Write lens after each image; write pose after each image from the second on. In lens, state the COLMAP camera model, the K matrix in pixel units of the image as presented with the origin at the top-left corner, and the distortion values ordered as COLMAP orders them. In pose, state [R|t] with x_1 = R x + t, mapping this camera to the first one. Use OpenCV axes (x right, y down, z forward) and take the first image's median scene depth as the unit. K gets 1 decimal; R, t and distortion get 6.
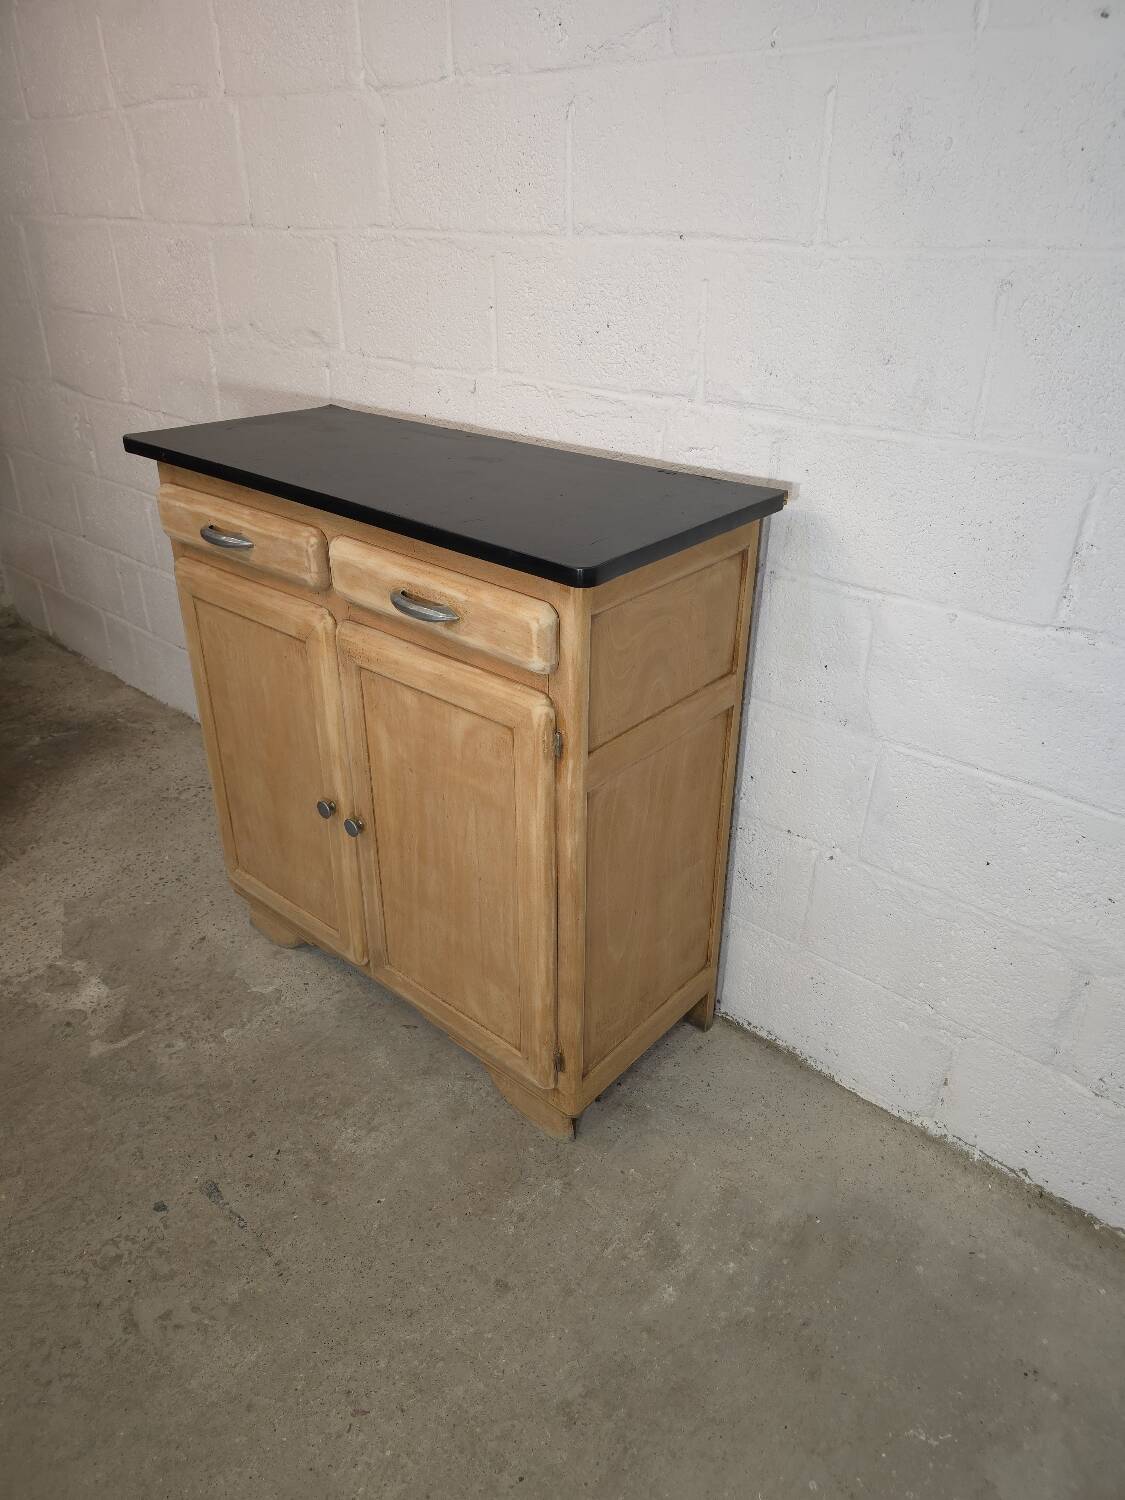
lens RADIAL K [[1016.2, 0, 551.2], [0, 1016.2, 743.1], [0, 0, 1]] dist [0.044163, -0.041242]
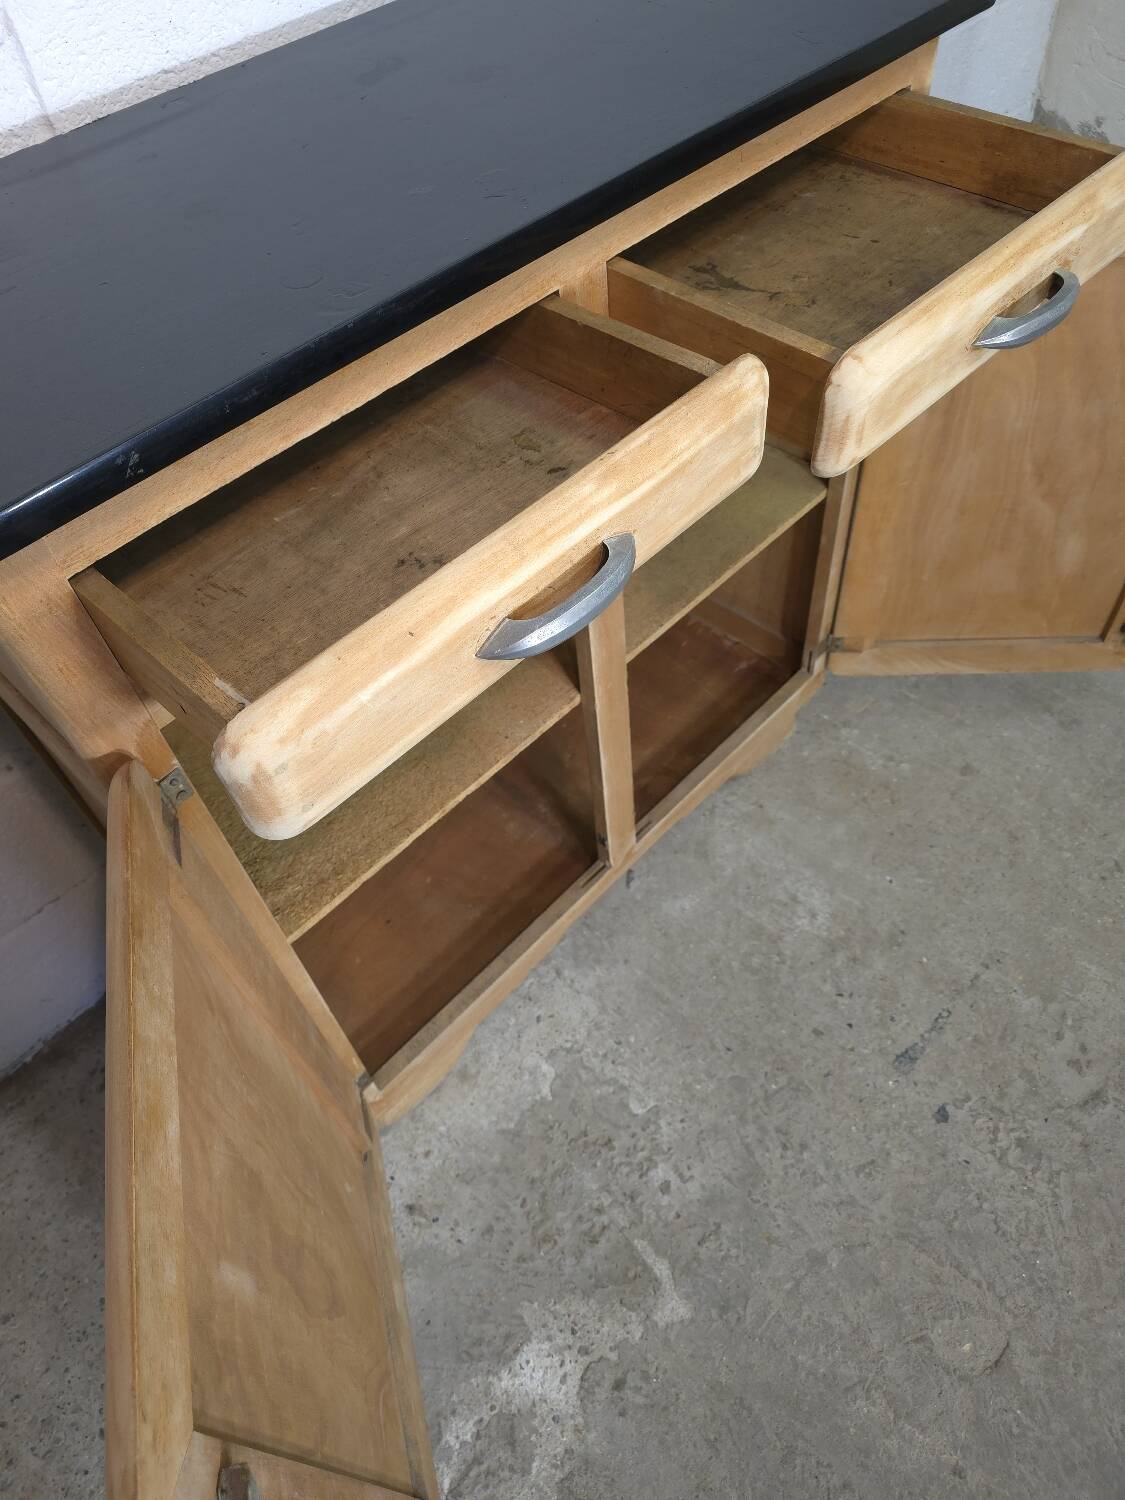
lens RADIAL K [[1023.7, 0, 549.6], [0, 1023.7, 739.1], [0, 0, 1]] dist [0.034897, -0.037235]
pose [[0.059733, -0.777677, 0.625820, -0.656856], [0.545612, 0.550436, 0.631924, -0.373507], [-0.835907, 0.303708, 0.457189, 0.779084]]
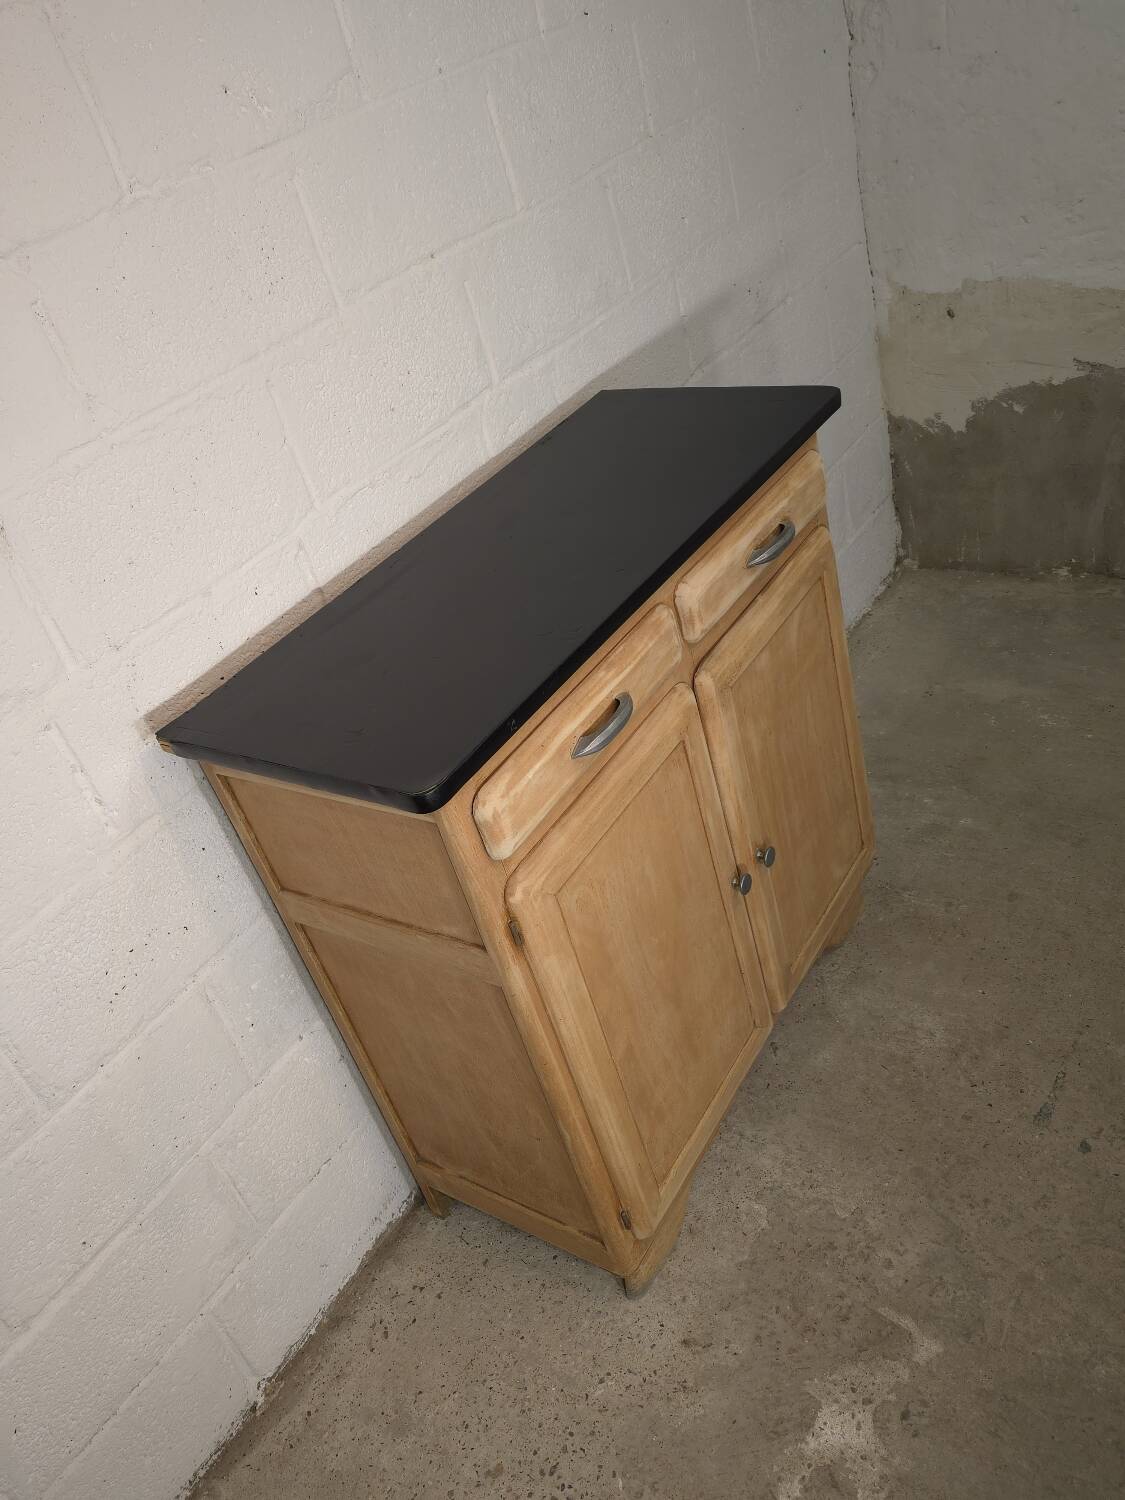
lens RADIAL K [[1208.2, 0, 558.0], [0, 1208.2, 740.0], [0, 0, 1]] dist [0.050527, -0.046630]
pose [[-0.123344, -0.529247, 0.839454, -1.058826], [0.669475, 0.580041, 0.464064, -0.626852], [-0.732522, 0.619233, 0.282773, 0.779174]]
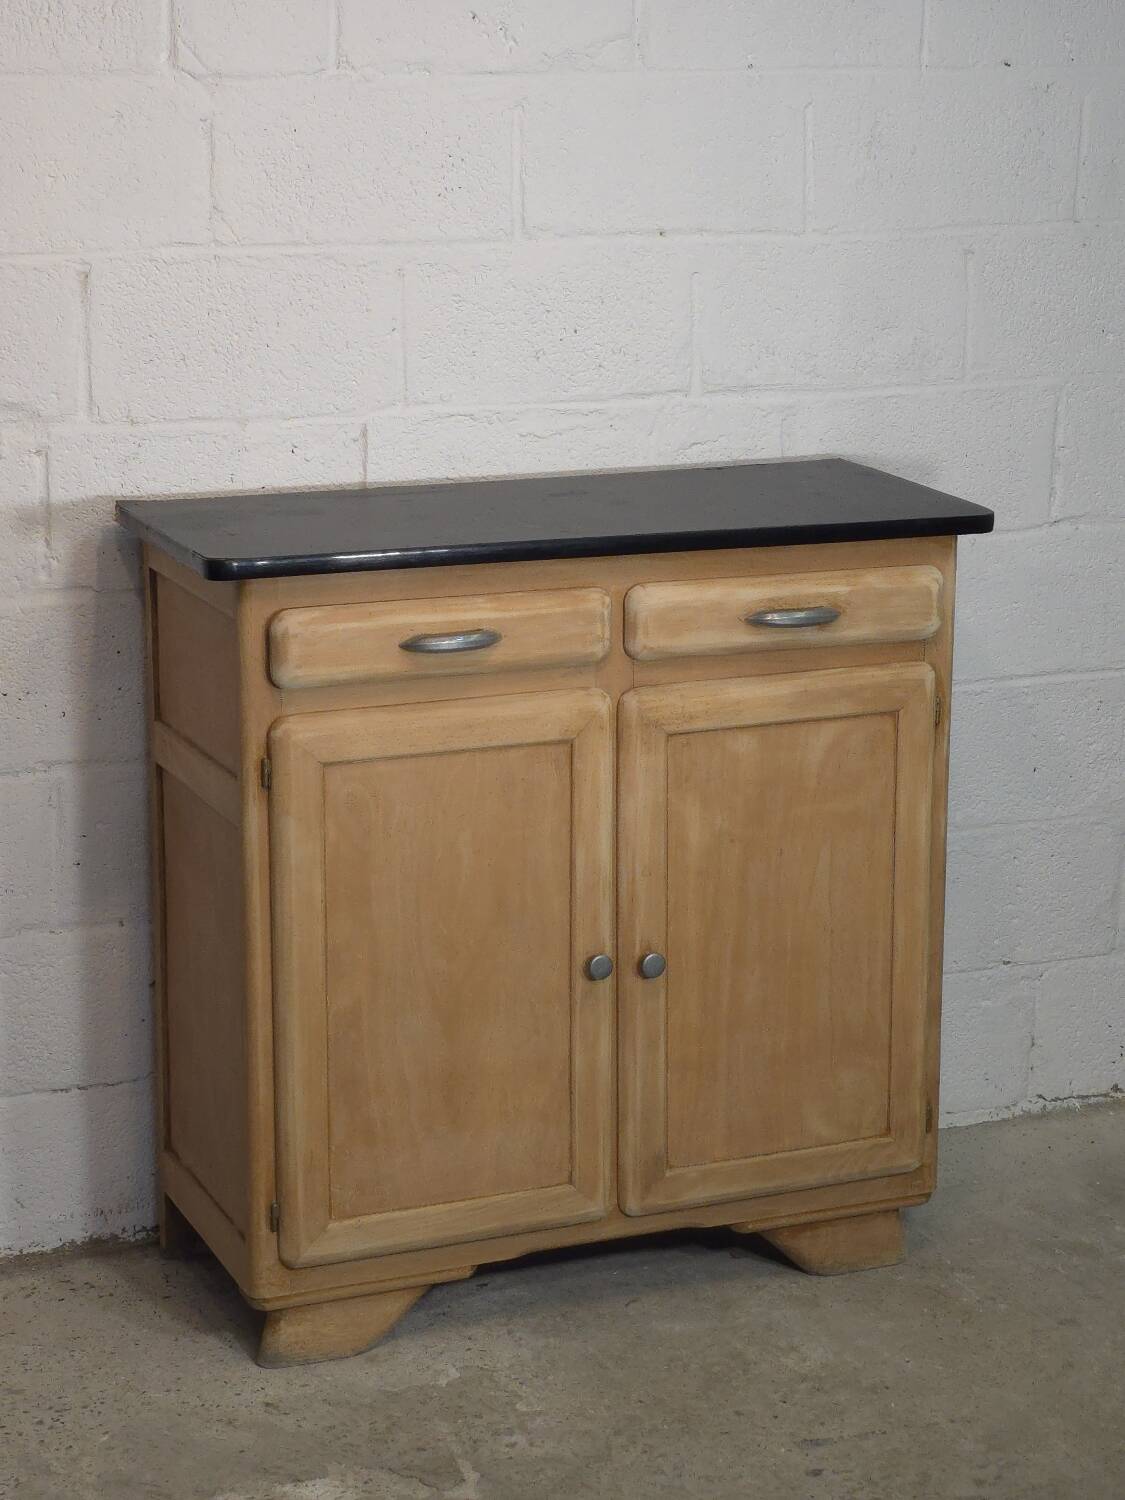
lens RADIAL K [[3182.2, 0, 544.9], [0, 3182.2, 711.8], [0, 0, 1]] dist [0.179239, -0.435908]
pose [[0.448737, -0.205679, 0.869673, -2.312539], [0.415409, 0.909634, 0.000786, -0.127533], [-0.791246, 0.360917, 0.493628, -0.184518]]
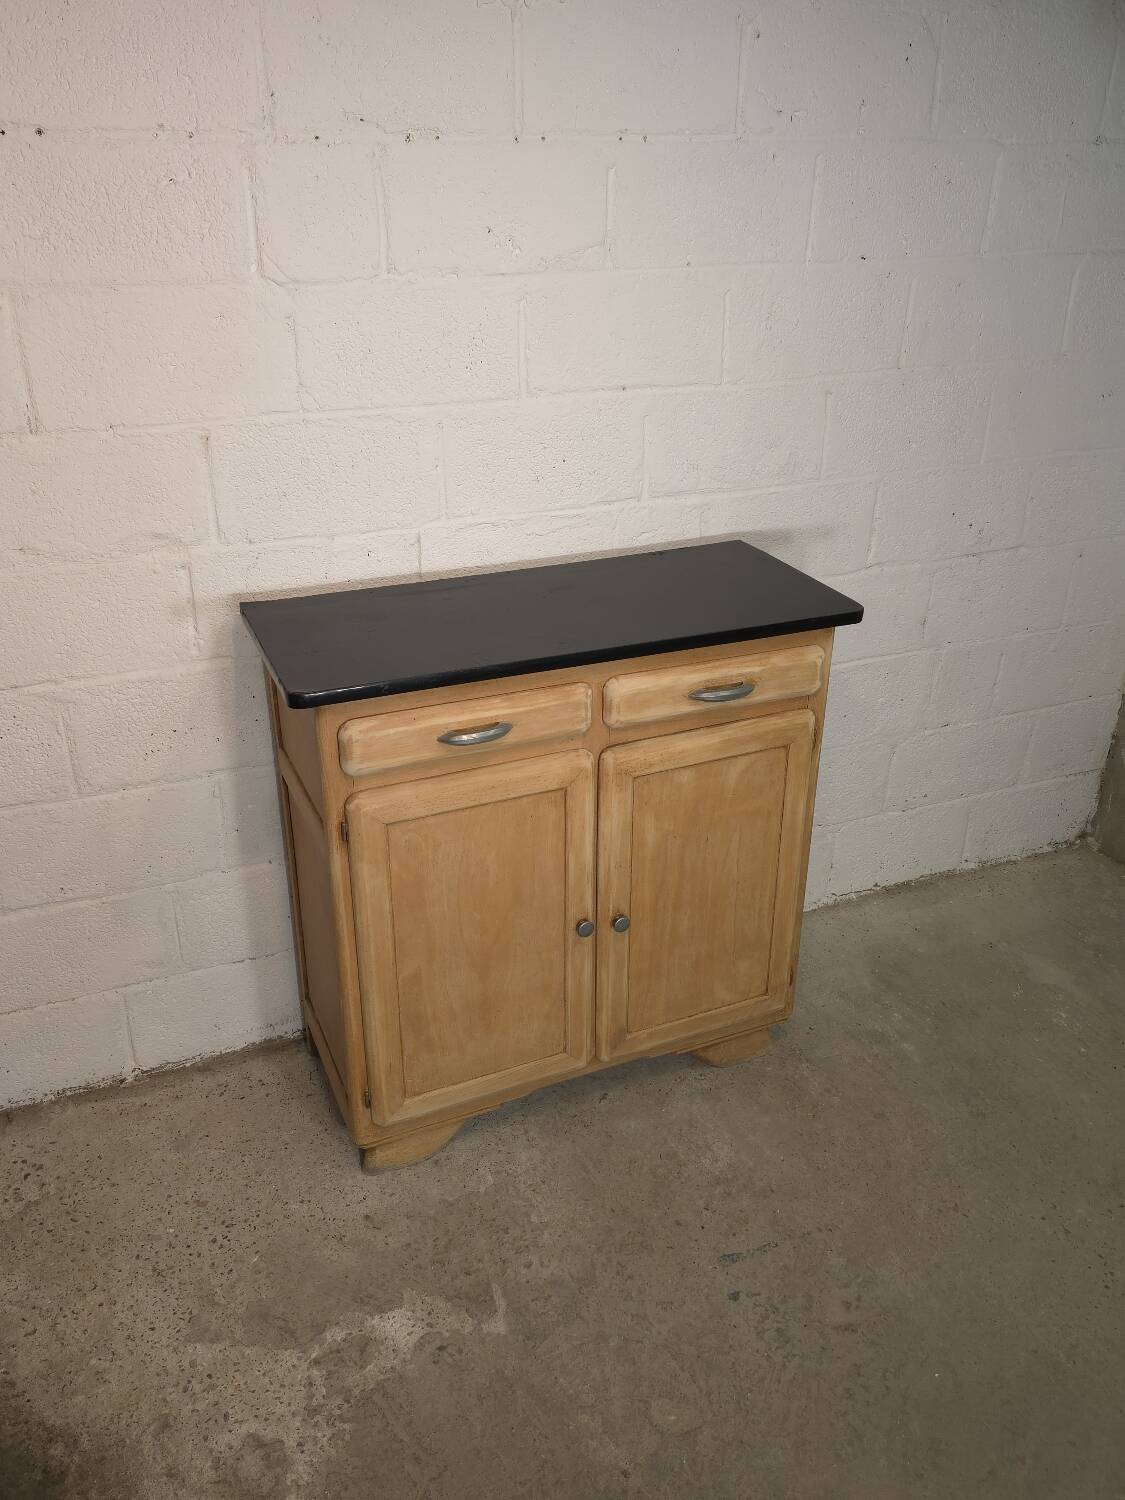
lens RADIAL K [[1202.7, 0, 545.7], [0, 1202.7, 740.5], [0, 0, 1]] dist [0.063465, -0.062811]
pose [[0.438805, -0.395694, 0.806769, -1.247207], [0.421232, 0.883646, 0.204290, -0.409269], [-0.793734, 0.250193, 0.554427, 0.286048]]
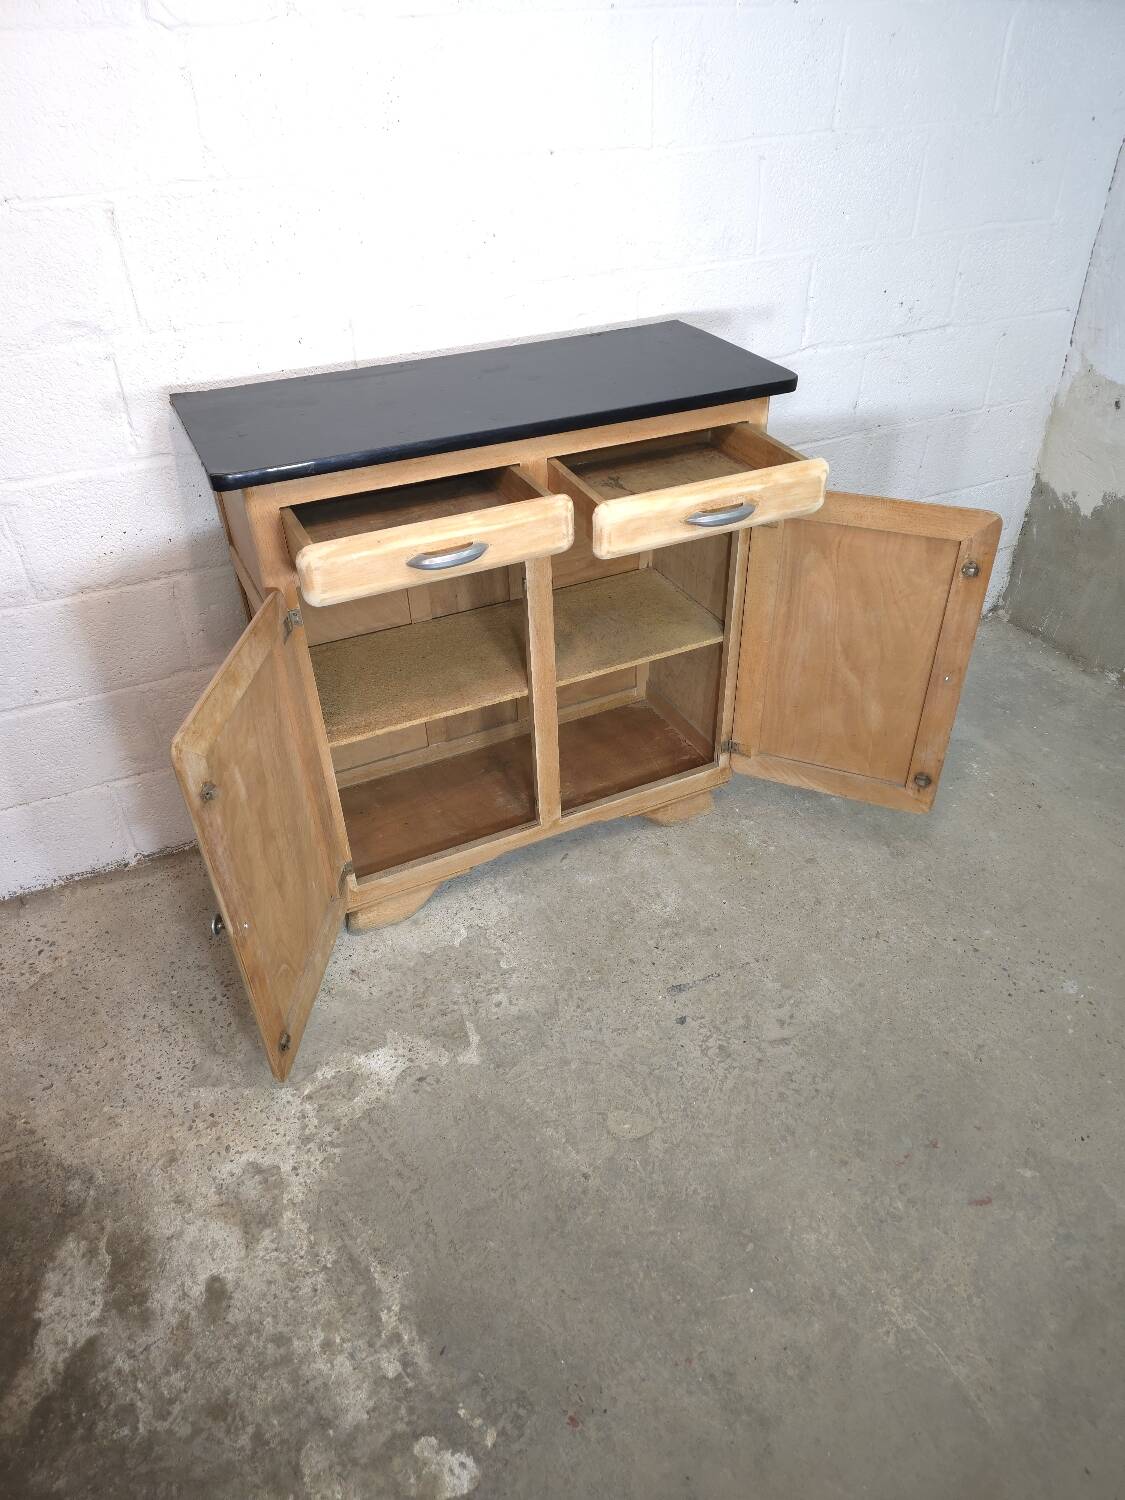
lens RADIAL K [[1003.6, 0, 562.5], [0, 1003.6, 750.0], [0, 0, 1]] dist [0.075003, -0.080829]
pose [[0.397317, -0.550702, 0.734075, -1.118180], [0.453071, 0.813350, 0.364950, -0.309752], [-0.798039, 0.187587, 0.572665, 0.351040]]
